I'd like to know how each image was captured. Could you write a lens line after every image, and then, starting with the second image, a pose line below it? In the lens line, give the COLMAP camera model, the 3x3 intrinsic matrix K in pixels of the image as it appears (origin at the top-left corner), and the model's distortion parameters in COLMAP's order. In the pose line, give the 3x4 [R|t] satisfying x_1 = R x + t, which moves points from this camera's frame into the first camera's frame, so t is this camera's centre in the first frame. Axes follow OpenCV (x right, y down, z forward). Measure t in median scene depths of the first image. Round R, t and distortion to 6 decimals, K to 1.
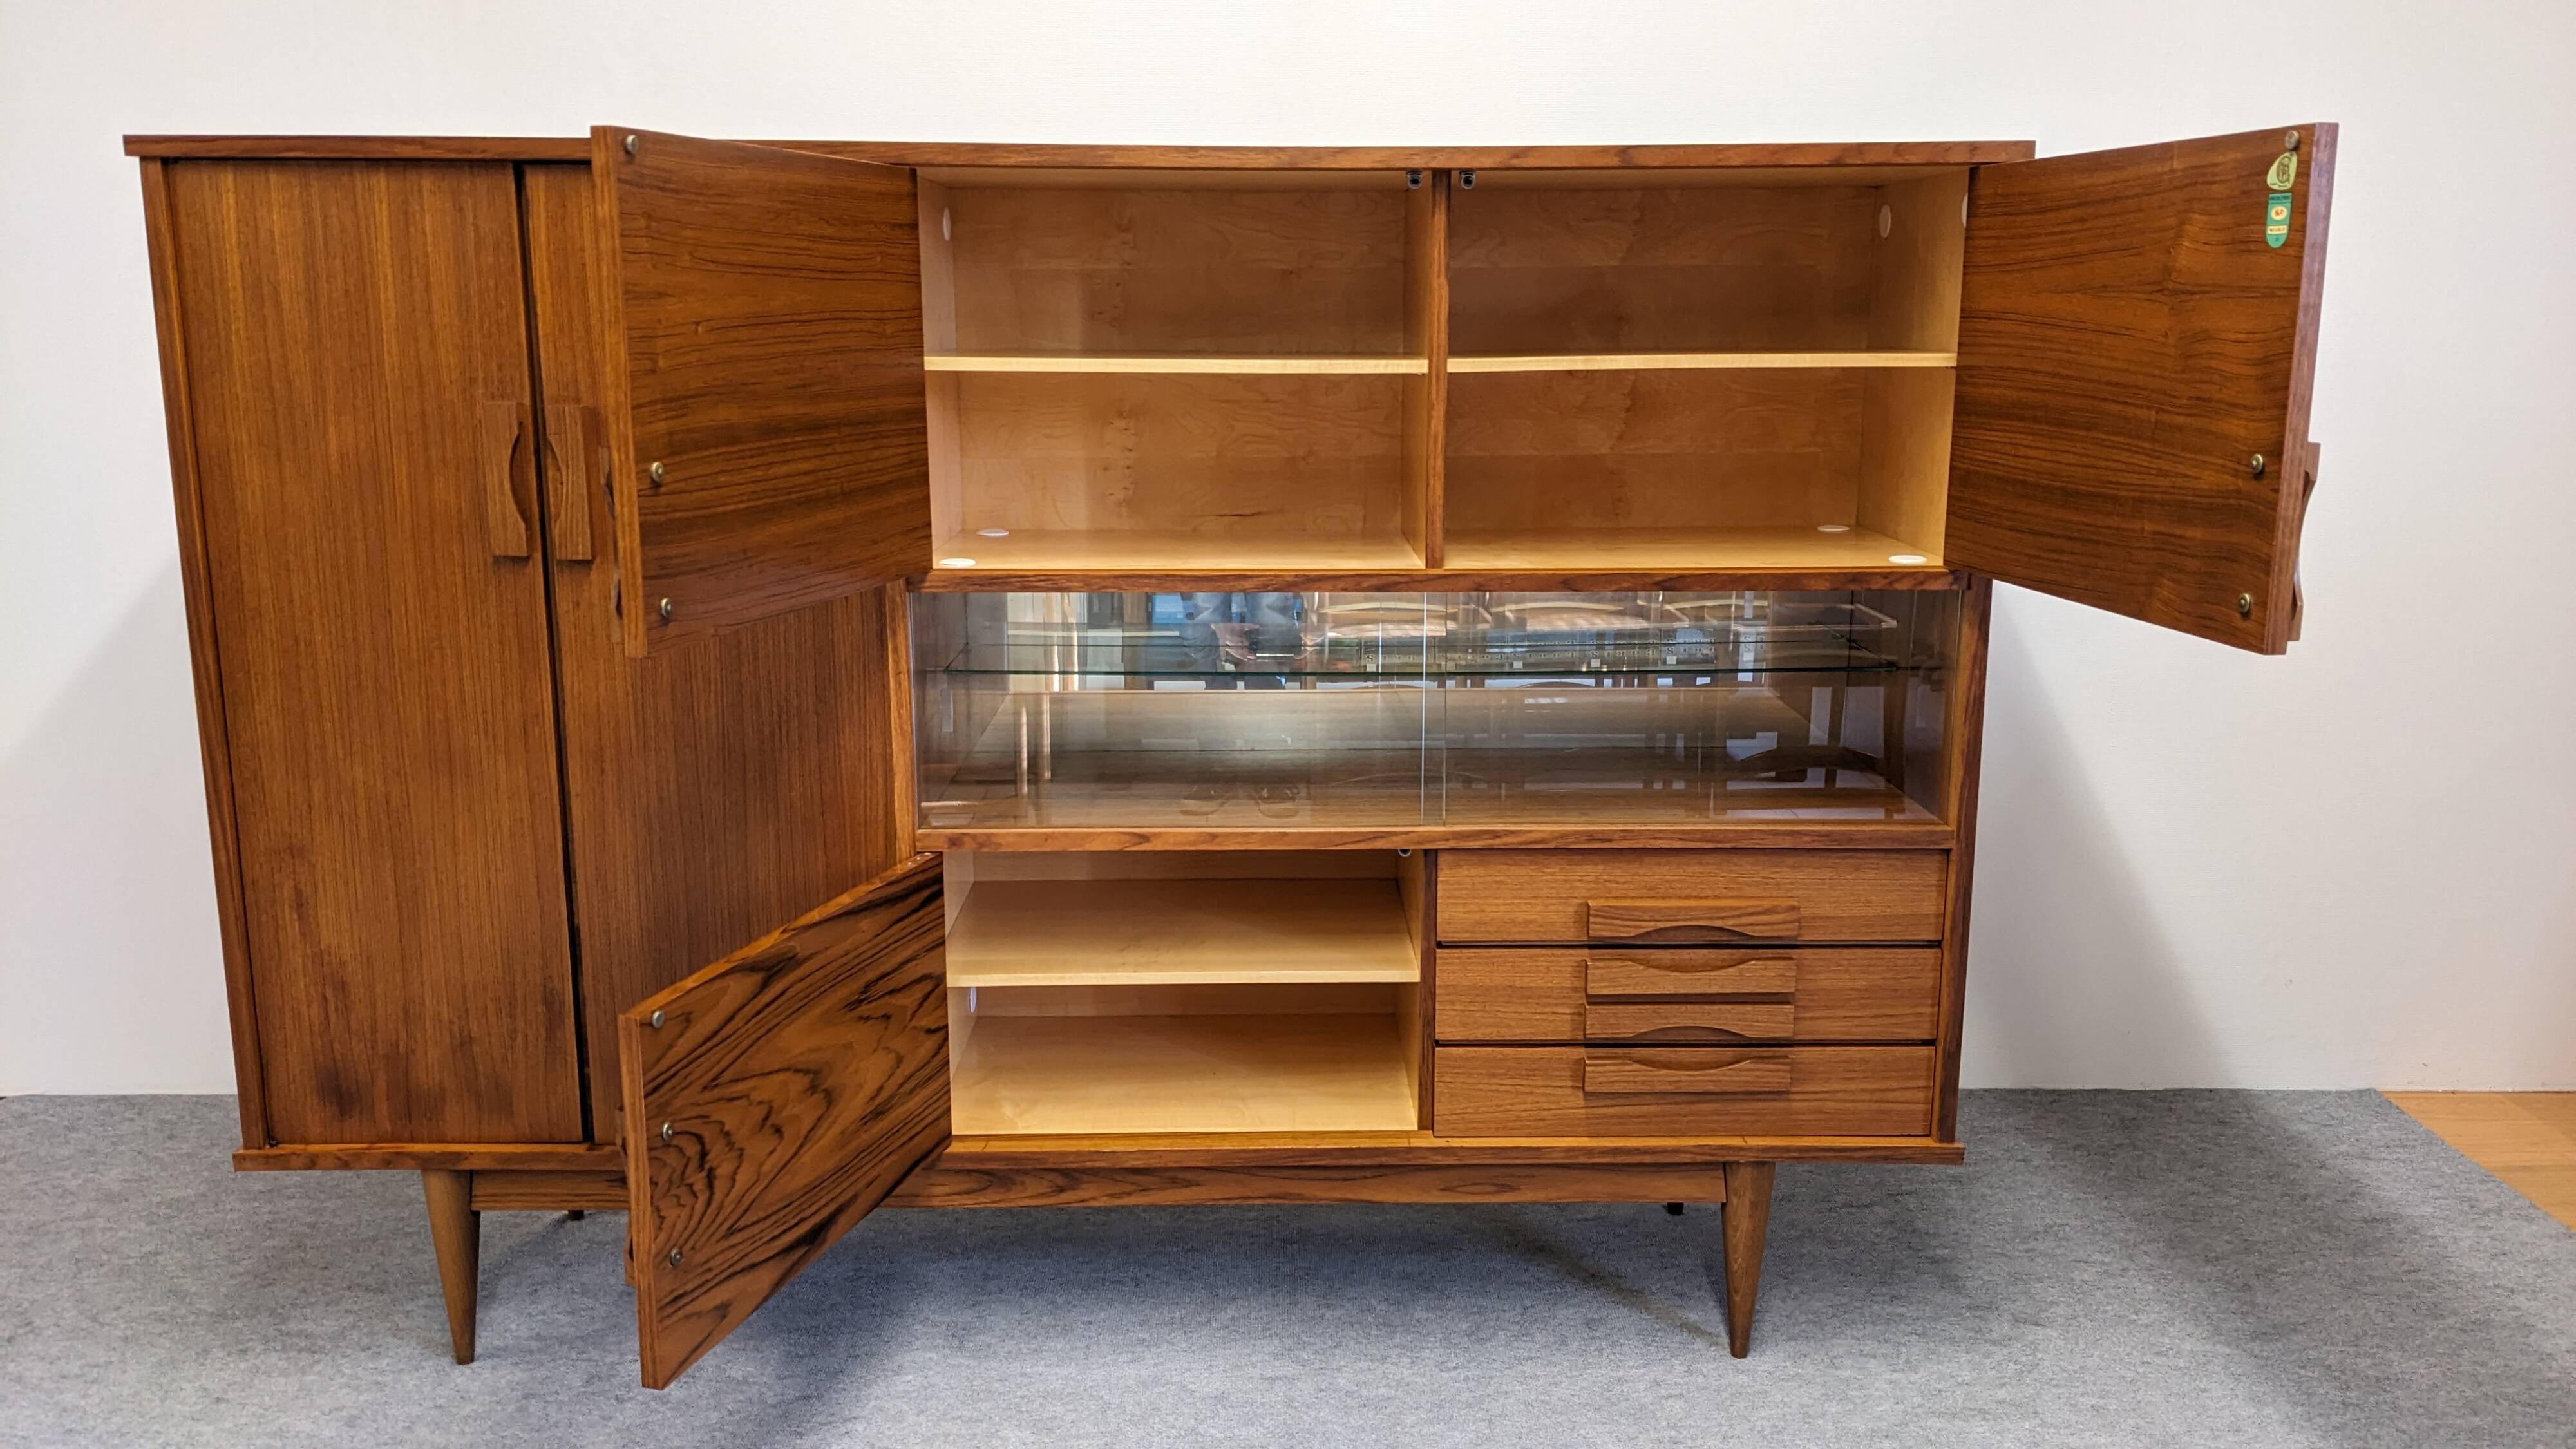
lens RADIAL K [[2051.0, 0, 1271.9], [0, 2051.0, 699.5], [0, 0, 1]] dist [0.056001, -0.096339]
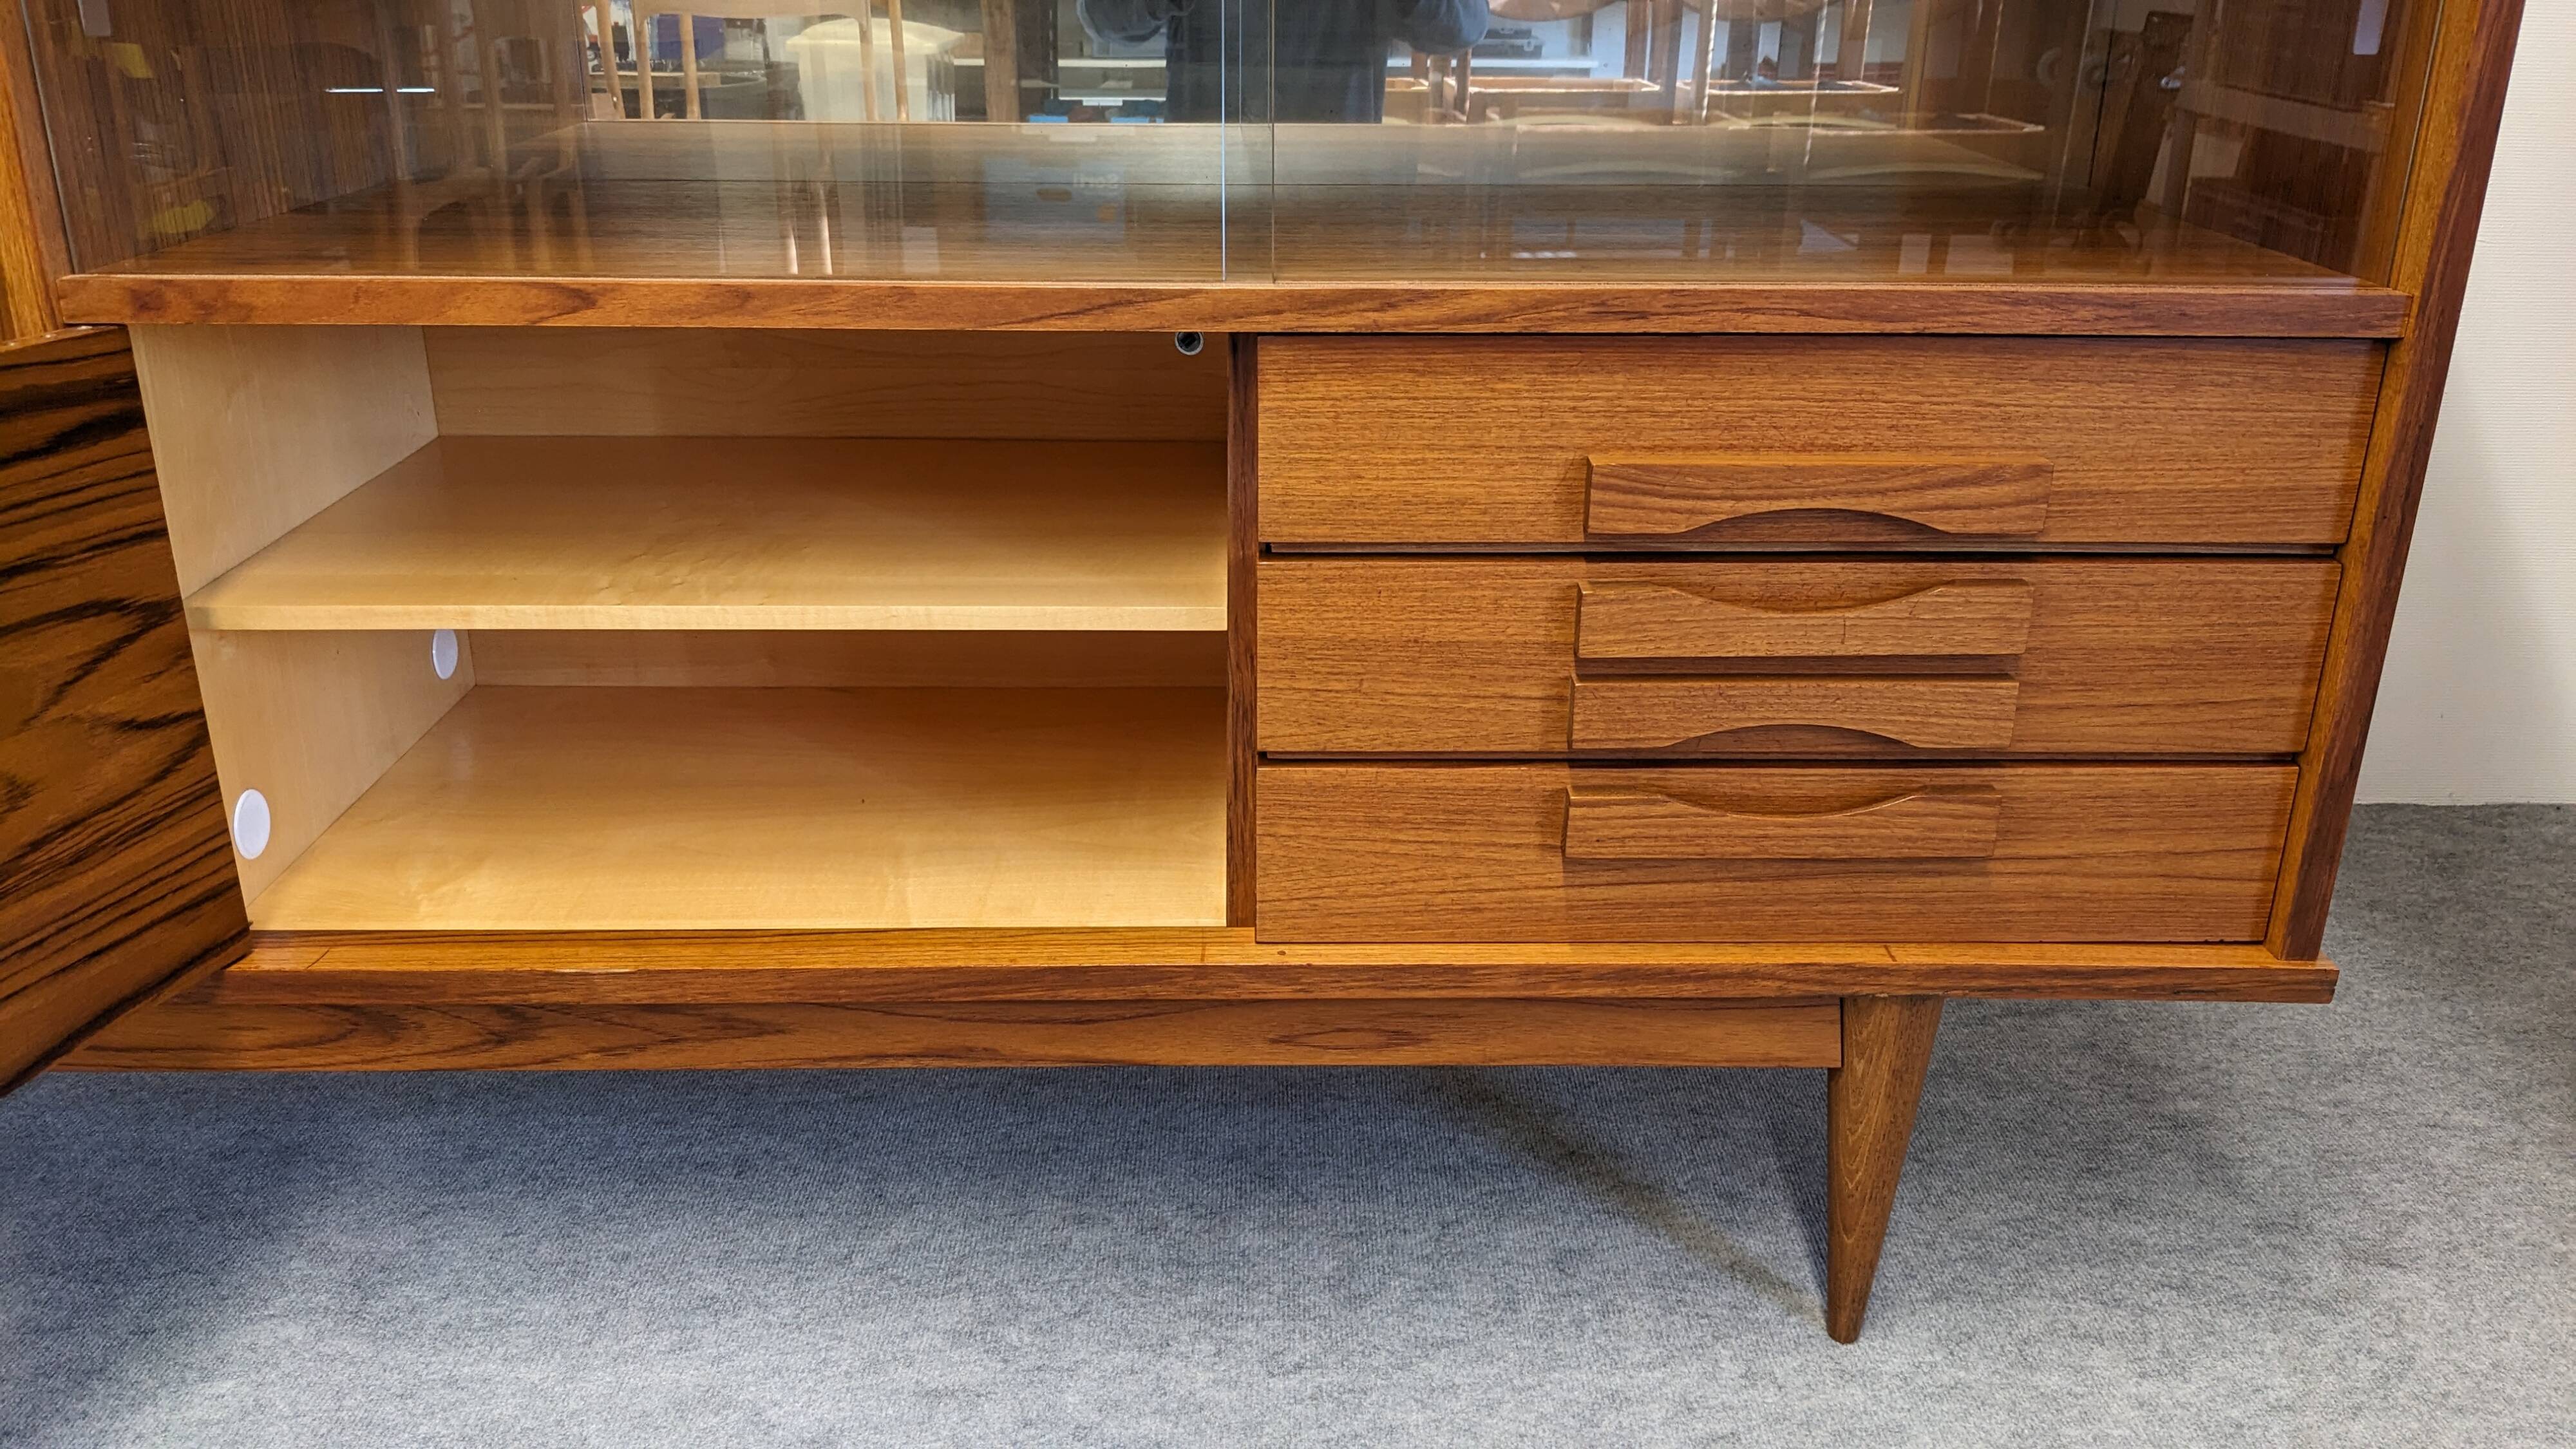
lens RADIAL K [[2051.0, 0, 1297.9], [0, 2051.0, 735.2], [0, 0, 1]] dist [0.056001, -0.096339]
pose [[0.999906, 0.007316, 0.011566, 0.083855], [-0.009334, 0.982623, 0.185378, 0.074545], [-0.010009, -0.185468, 0.982599, 0.535612]]
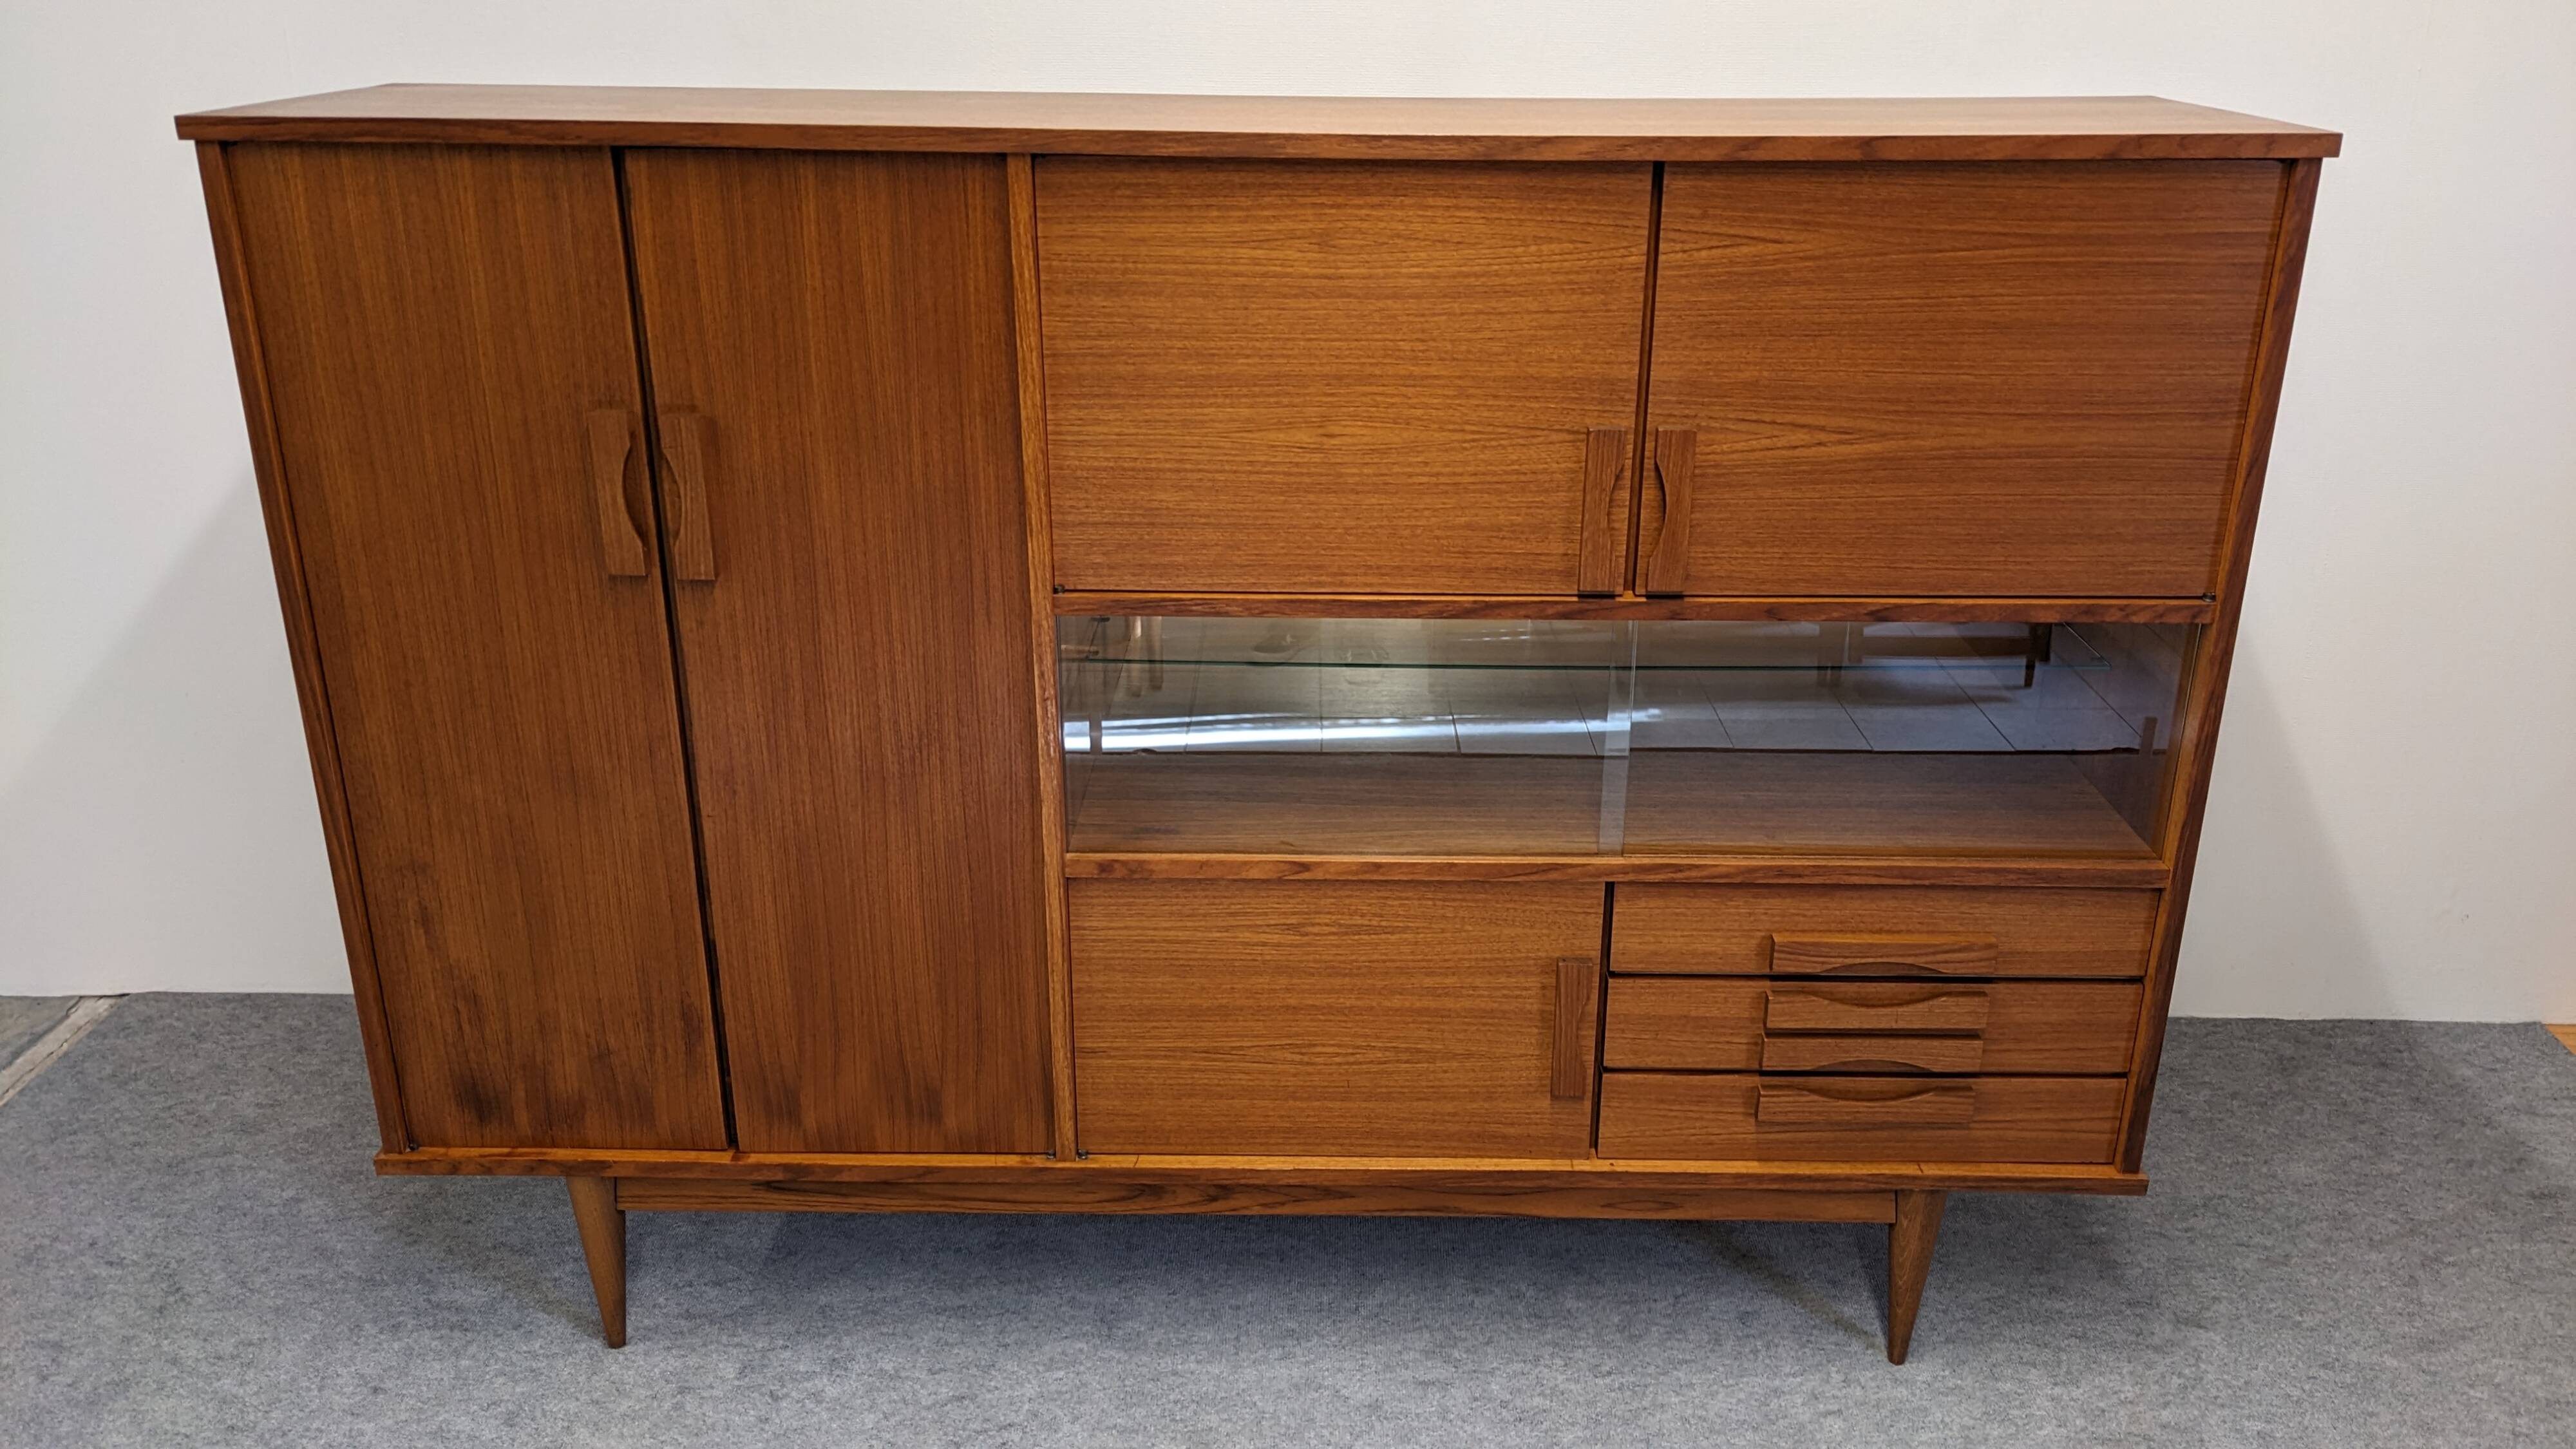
lens RADIAL K [[2051.0, 0, 1299.1], [0, 2051.0, 734.0], [0, 0, 1]] dist [0.056001, -0.096339]
pose [[0.999741, 0.012661, -0.018904, -0.046670], [-0.009066, 0.983732, 0.179415, -0.158830], [0.020868, -0.179197, 0.983592, 0.078744]]
